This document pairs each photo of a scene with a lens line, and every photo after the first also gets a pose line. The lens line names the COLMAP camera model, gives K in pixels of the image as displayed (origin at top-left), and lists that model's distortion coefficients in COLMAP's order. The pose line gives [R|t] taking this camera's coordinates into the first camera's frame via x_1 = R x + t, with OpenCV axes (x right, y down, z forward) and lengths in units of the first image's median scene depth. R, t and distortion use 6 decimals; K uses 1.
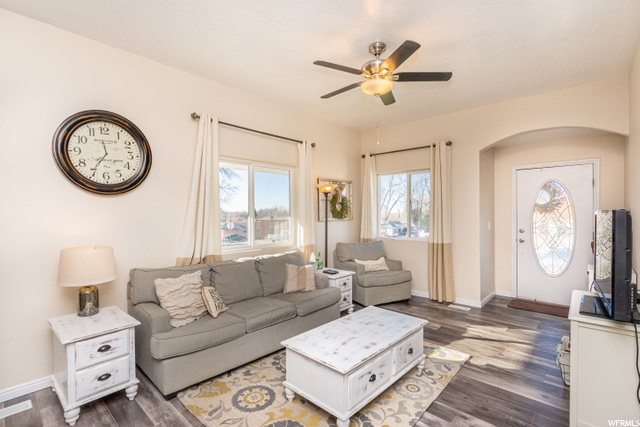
lens RADIAL K [[293.9, 0, 309.6], [0, 293.9, 214.8], [0, 0, 1]] dist [-0.005181, -0.000915]
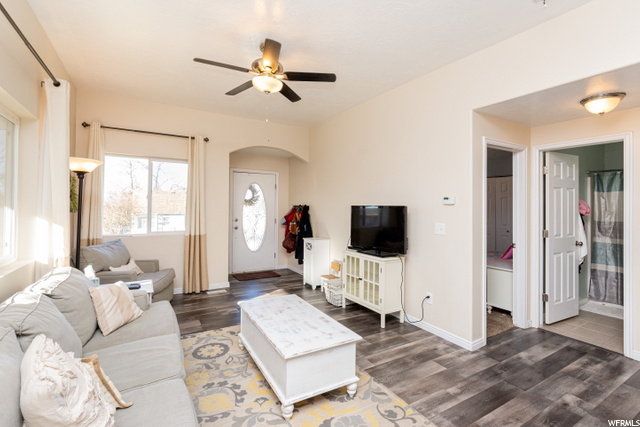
lens RADIAL K [[296.5, 0, 310.3], [0, 296.5, 200.6], [0, 0, 1]] dist [0.006477, -0.002674]
pose [[0.295511, 0.026841, 0.954962, -0.429171], [-0.004883, 0.999635, -0.026586, 0.003401], [-0.955327, 0.003193, 0.295534, 0.322661]]
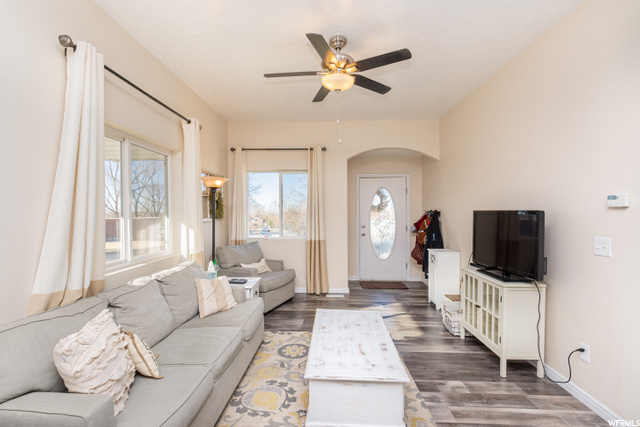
lens RADIAL K [[296.5, 0, 309.5], [0, 296.5, 215.9], [0, 0, 1]] dist [0.006477, -0.002674]
pose [[0.764019, -0.005945, 0.645166, -0.283267], [0.002828, 0.999979, 0.005865, 0.000739], [-0.645187, -0.002657, 0.764020, 0.184047]]
